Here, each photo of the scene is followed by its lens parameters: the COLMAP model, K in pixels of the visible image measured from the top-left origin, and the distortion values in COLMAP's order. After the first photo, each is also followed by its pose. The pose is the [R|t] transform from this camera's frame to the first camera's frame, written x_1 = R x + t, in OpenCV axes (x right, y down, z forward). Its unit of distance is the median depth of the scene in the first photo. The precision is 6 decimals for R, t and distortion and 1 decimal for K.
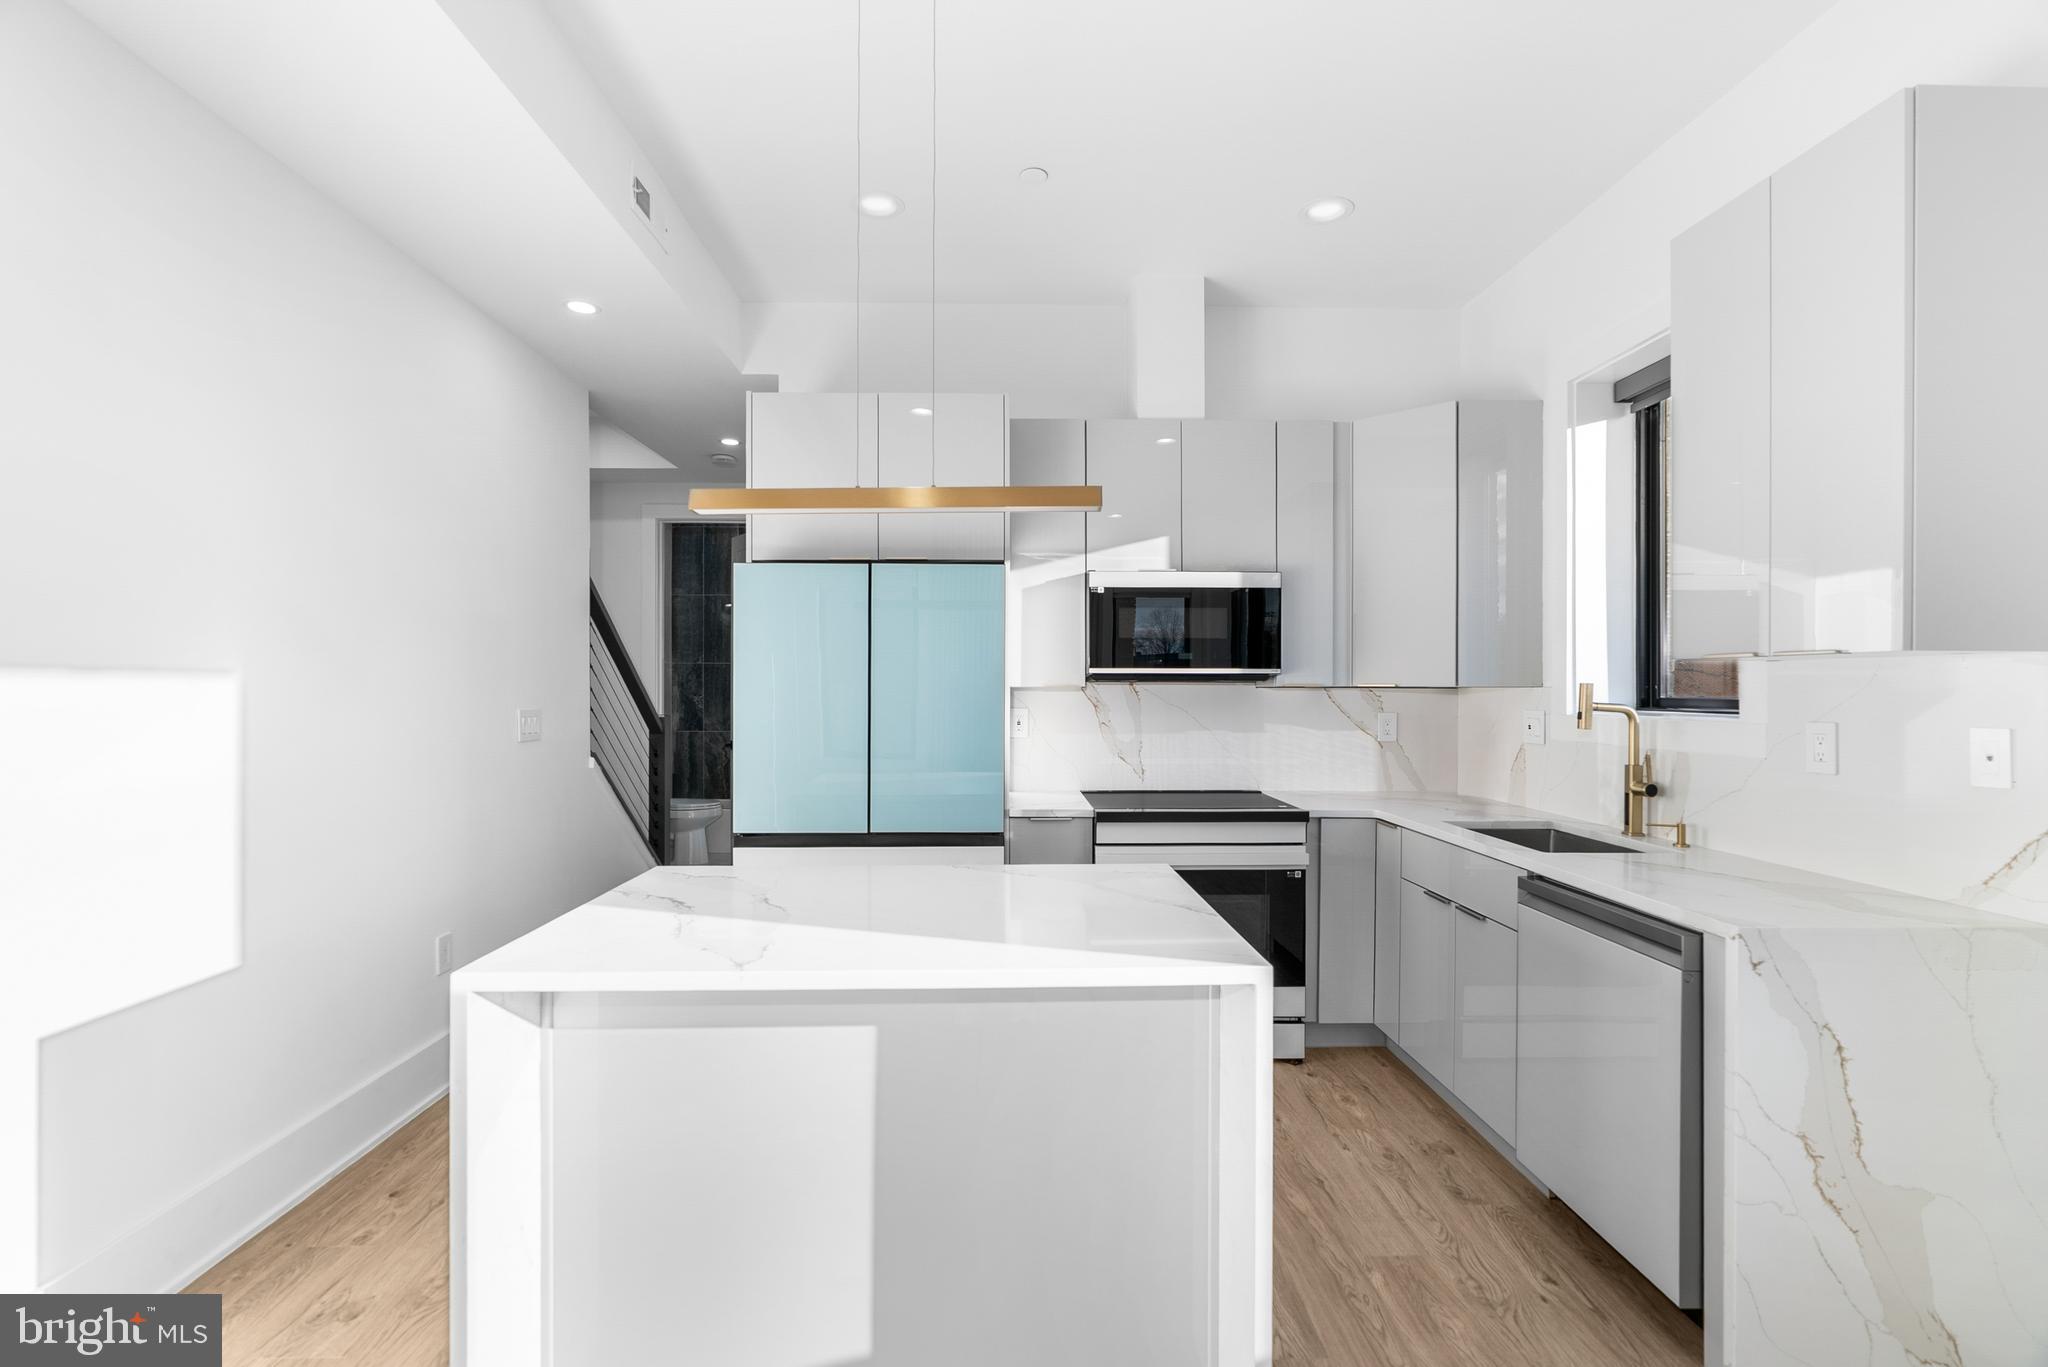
lens RADIAL K [[935.6, 0, 1015.9], [0, 935.6, 688.3], [0, 0, 1]] dist [-0.003950, 0.000230]
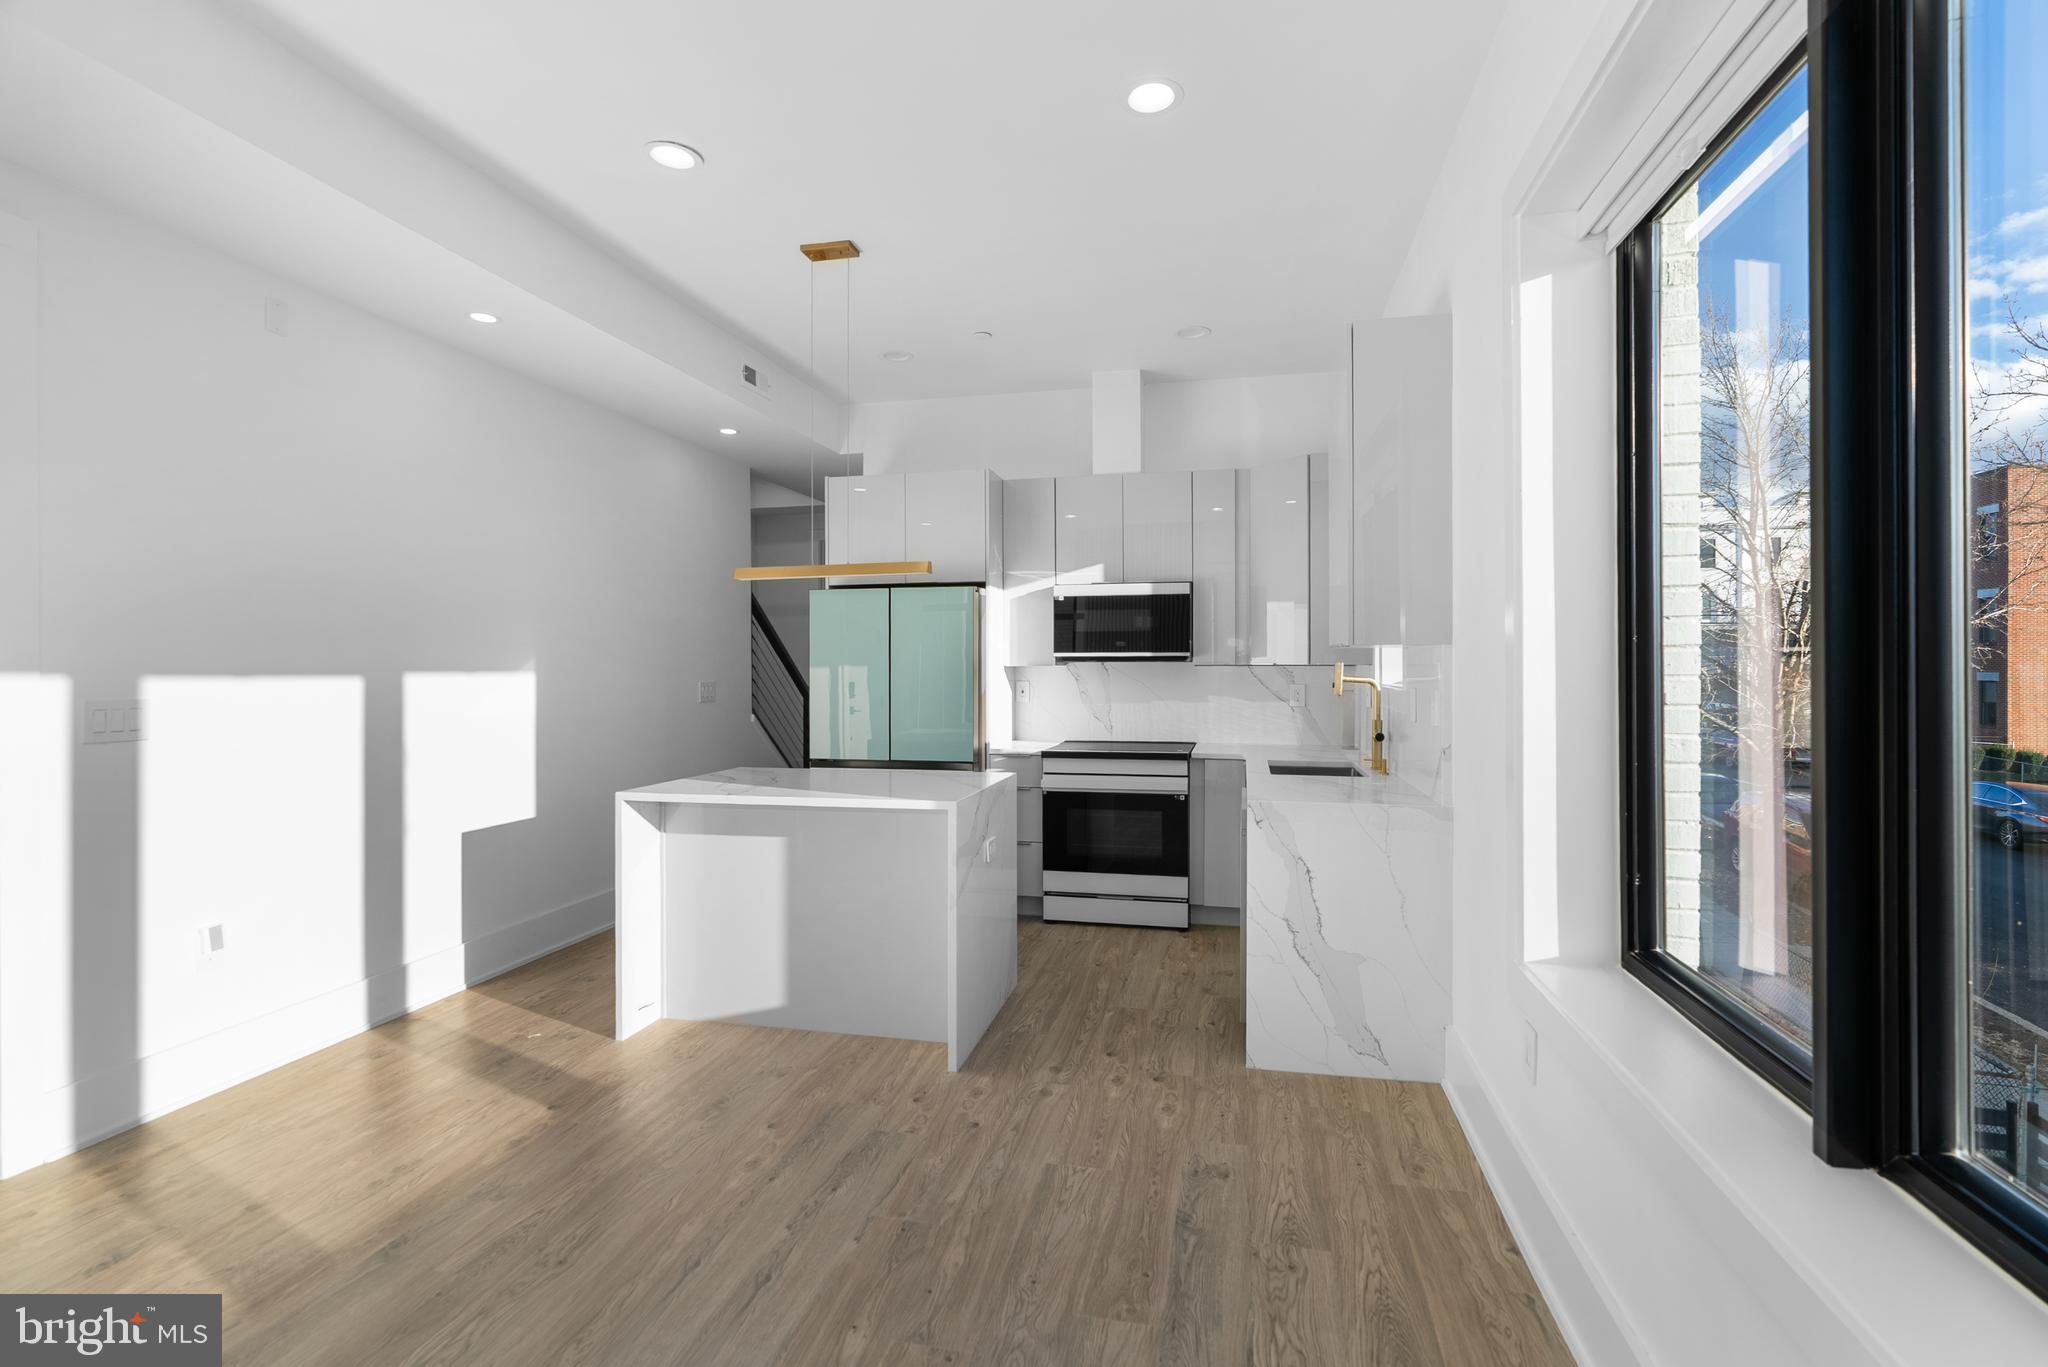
lens RADIAL K [[943.1, 0, 1014.6], [0, 943.1, 667.6], [0, 0, 1]] dist [-0.004100, -0.000521]
pose [[0.968128, -0.003060, -0.250438, 0.429964], [0.003249, 0.999995, 0.000342, 0.000383], [0.250435, -0.001144, 0.968133, -0.463525]]
